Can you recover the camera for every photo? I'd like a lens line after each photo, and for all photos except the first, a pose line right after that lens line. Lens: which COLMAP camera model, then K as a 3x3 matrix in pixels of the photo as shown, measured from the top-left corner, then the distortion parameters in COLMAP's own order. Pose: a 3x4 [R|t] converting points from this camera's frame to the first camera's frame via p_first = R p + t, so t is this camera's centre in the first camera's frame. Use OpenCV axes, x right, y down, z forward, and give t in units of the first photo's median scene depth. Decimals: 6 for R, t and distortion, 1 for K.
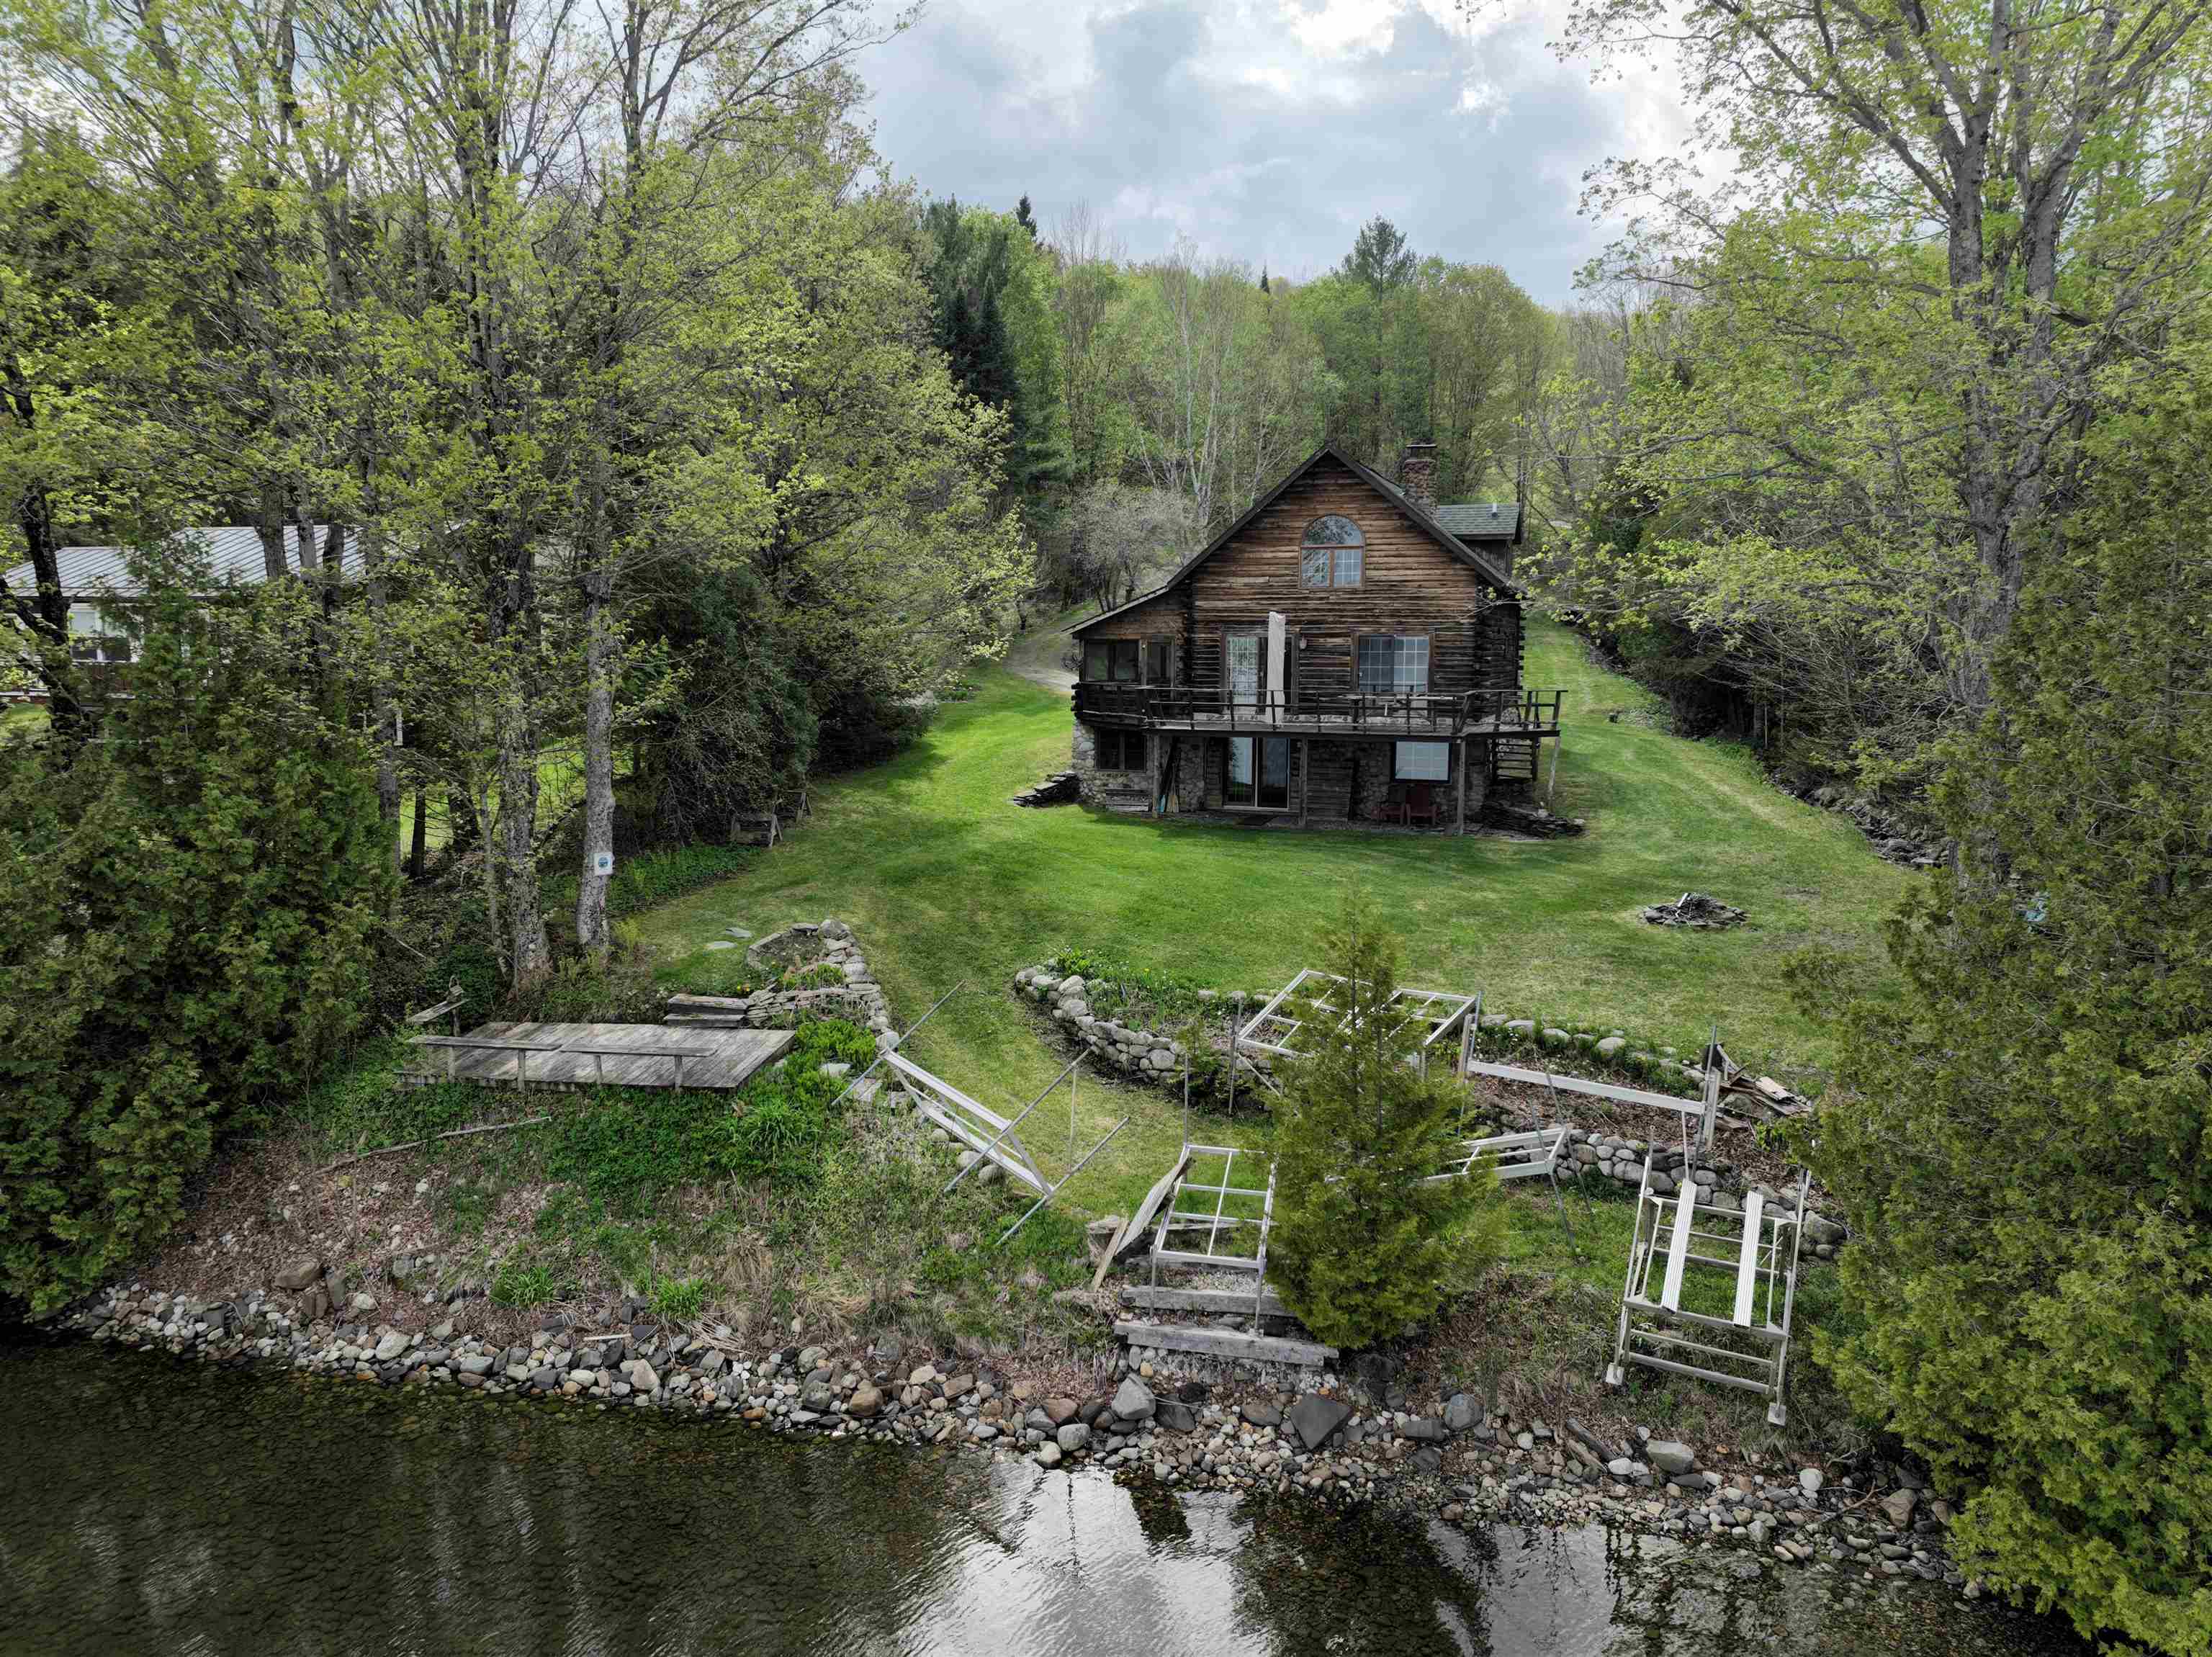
lens RADIAL K [[1563.0, 0, 1109.5], [0, 1563.0, 827.4], [0, 0, 1]] dist [0.001414, 0.009524]
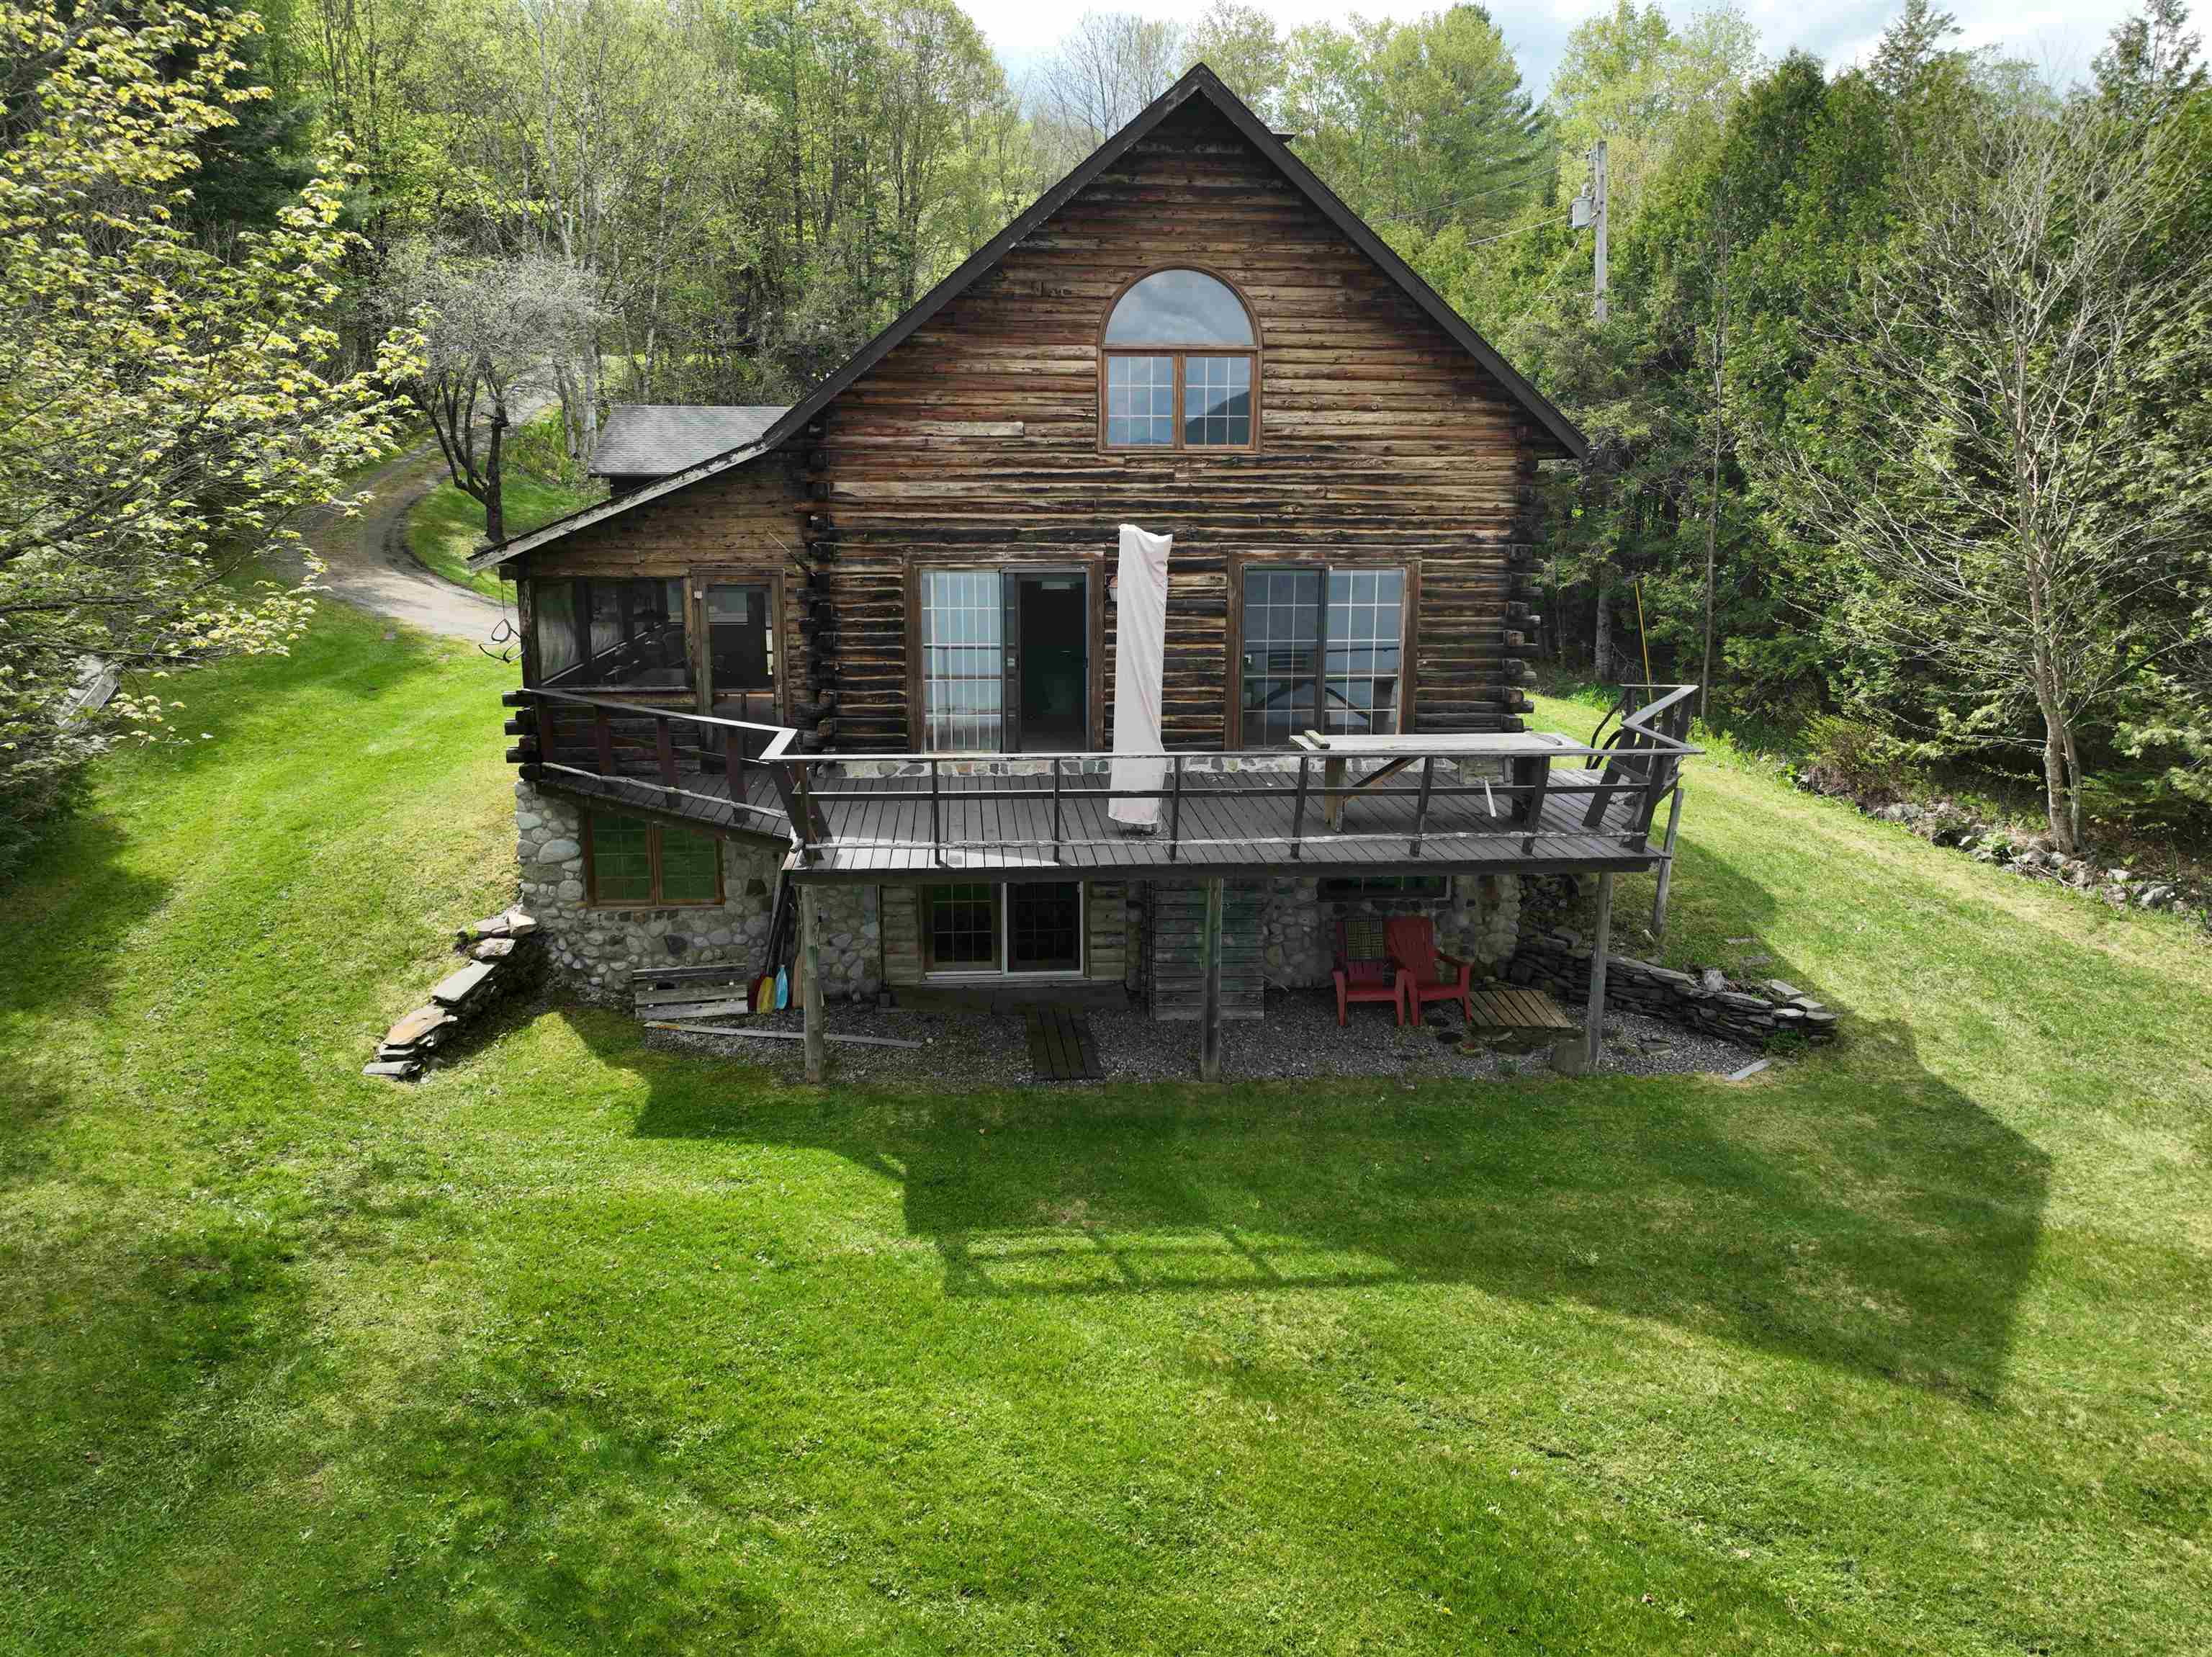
lens RADIAL K [[1563.0, 0, 1101.0], [0, 1563.0, 828.9], [0, 0, 1]] dist [0.001414, 0.009524]
pose [[0.914787, -0.084918, 0.394911, -0.046528], [0.047281, 0.993443, 0.104097, -0.094705], [-0.401161, -0.076554, 0.912803, 0.601822]]
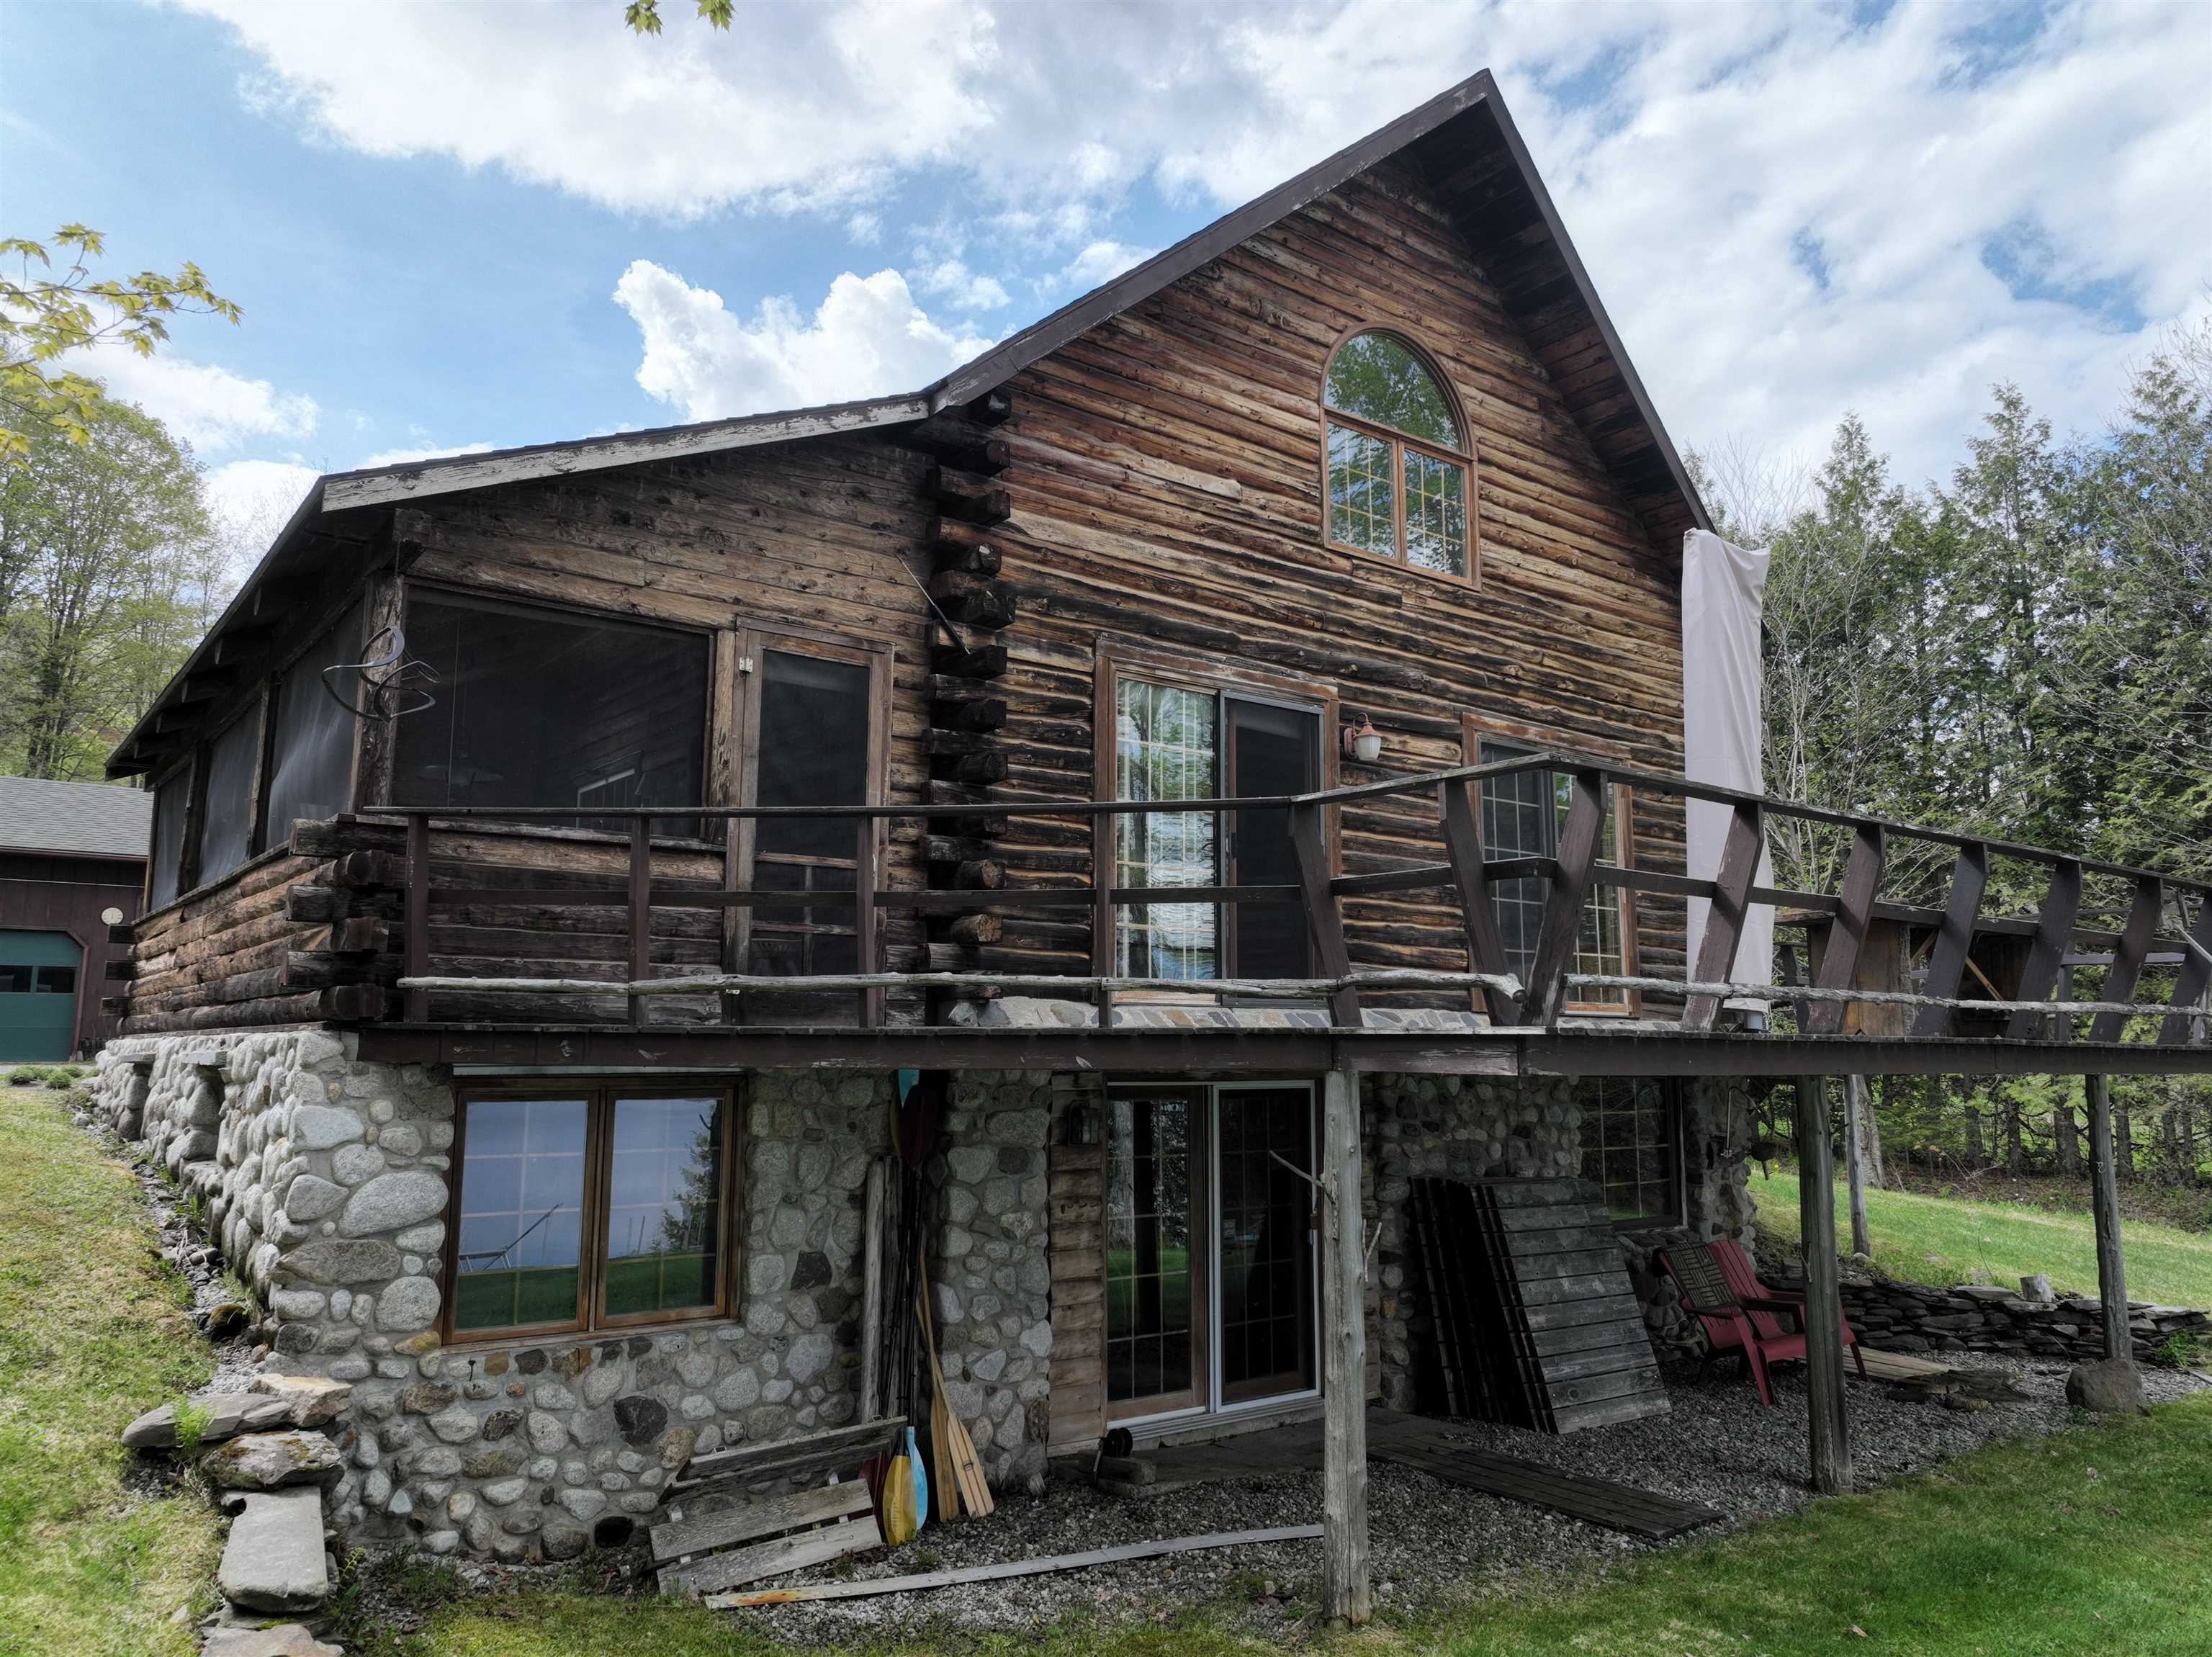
lens RADIAL K [[1563.0, 0, 1103.5], [0, 1563.0, 824.5], [0, 0, 1]] dist [0.001414, 0.009524]
pose [[0.552773, 0.125737, 0.823791, -0.117167], [0.101237, 0.971097, -0.216152, -0.048544], [-0.827160, 0.202881, 0.524067, 0.871187]]
